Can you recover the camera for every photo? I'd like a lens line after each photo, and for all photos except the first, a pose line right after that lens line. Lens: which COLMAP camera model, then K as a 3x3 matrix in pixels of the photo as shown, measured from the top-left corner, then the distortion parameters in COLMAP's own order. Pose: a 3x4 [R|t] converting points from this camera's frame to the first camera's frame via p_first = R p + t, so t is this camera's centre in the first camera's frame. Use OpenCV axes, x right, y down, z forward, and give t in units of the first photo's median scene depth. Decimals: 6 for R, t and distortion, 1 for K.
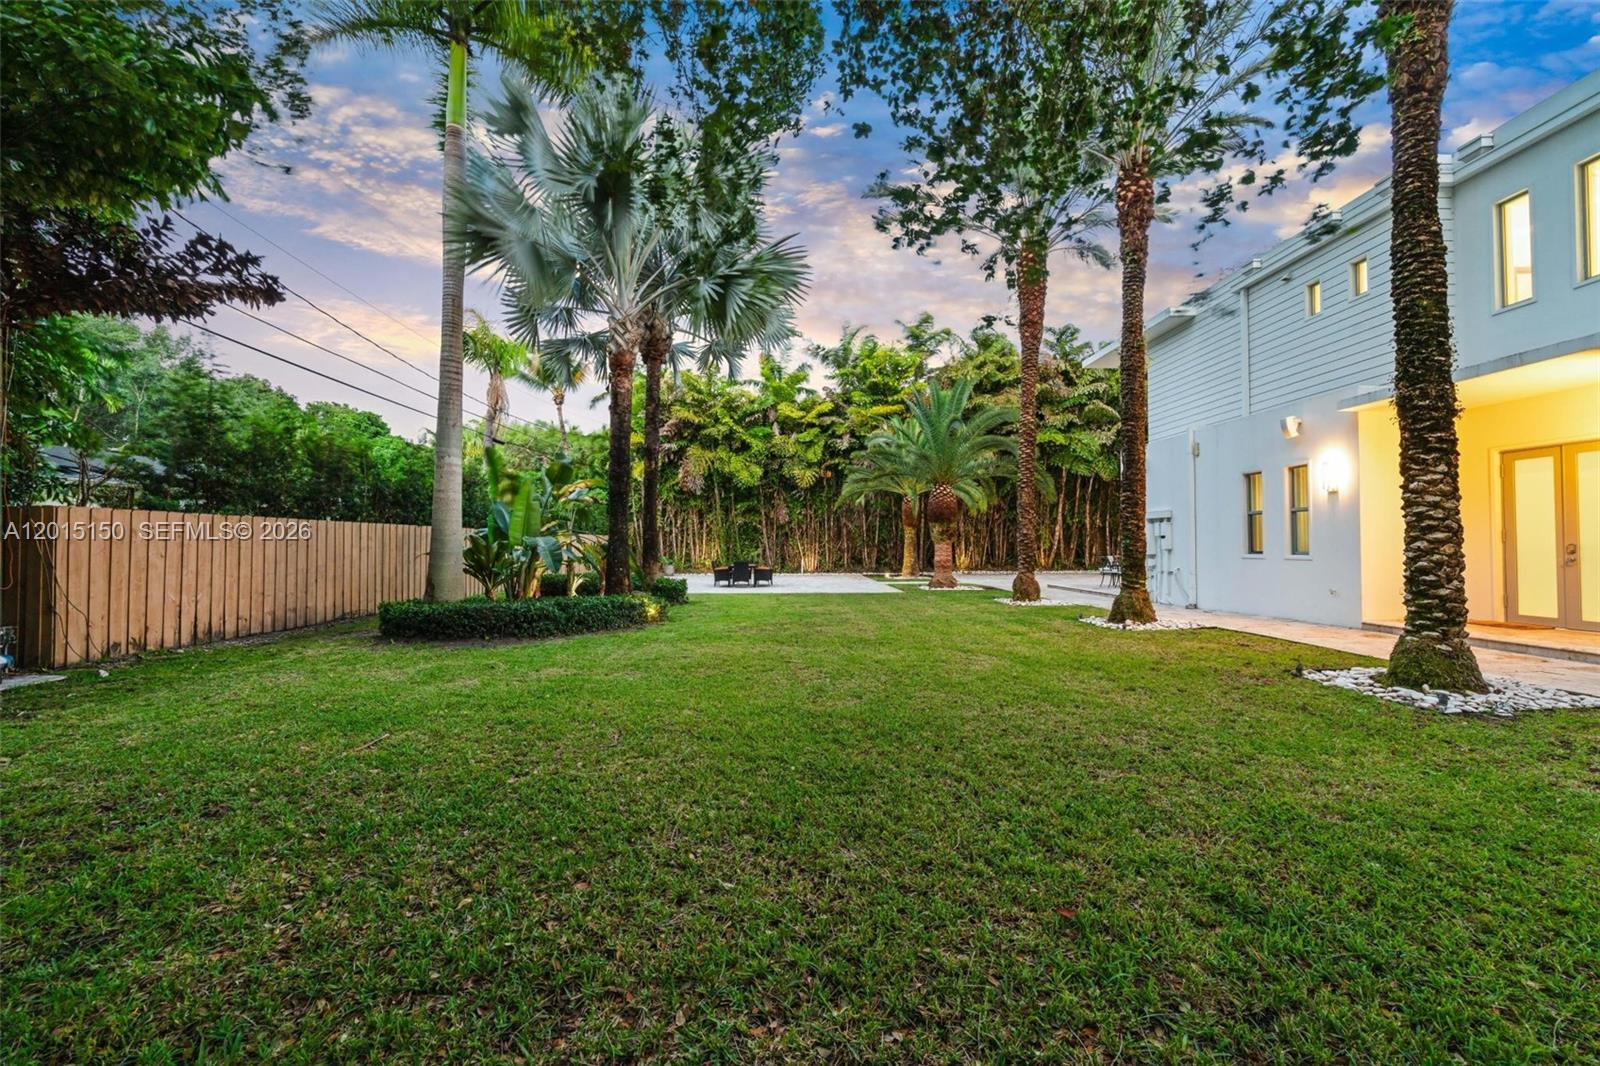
lens RADIAL K [[636.6, 0, 787.6], [0, 636.6, 533.1], [0, 0, 1]] dist [0.000890, 0.000148]
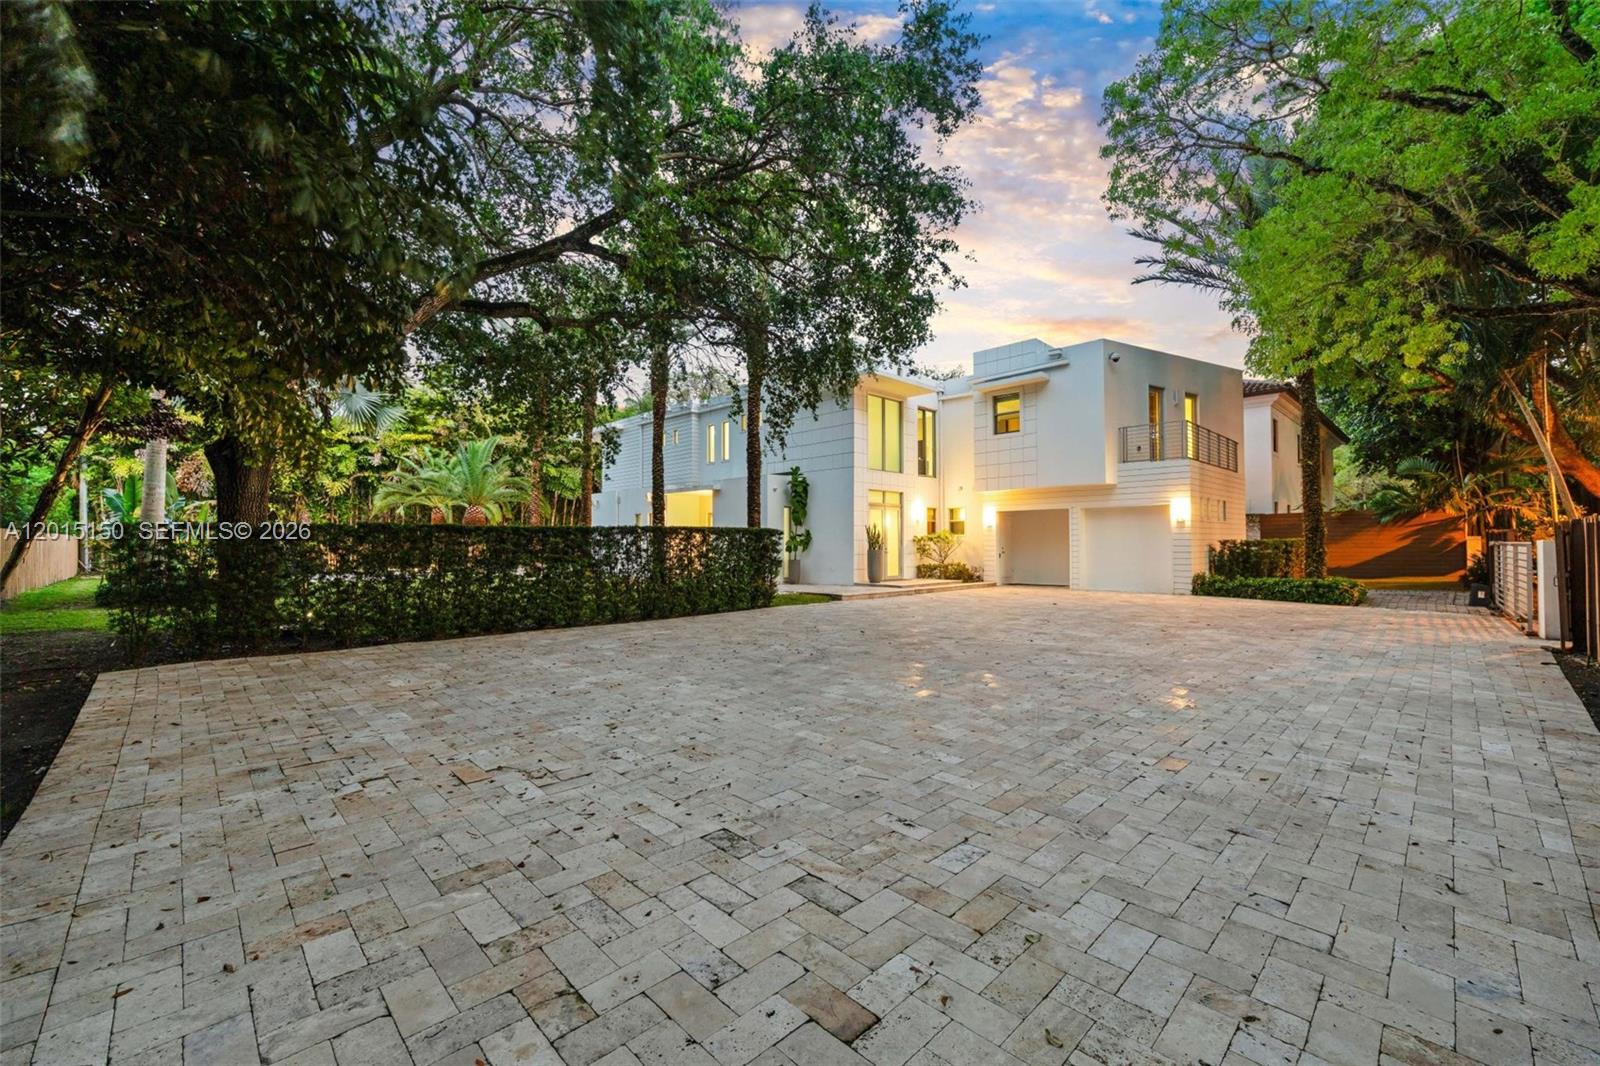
lens RADIAL K [[636.6, 0, 788.5], [0, 636.6, 534.0], [0, 0, 1]] dist [0.000890, 0.000148]
pose [[0.721921, 0.011685, 0.691877, -0.176527], [-0.010094, 0.999929, -0.006355, -0.004797], [-0.691902, -0.002396, 0.721988, -0.392230]]
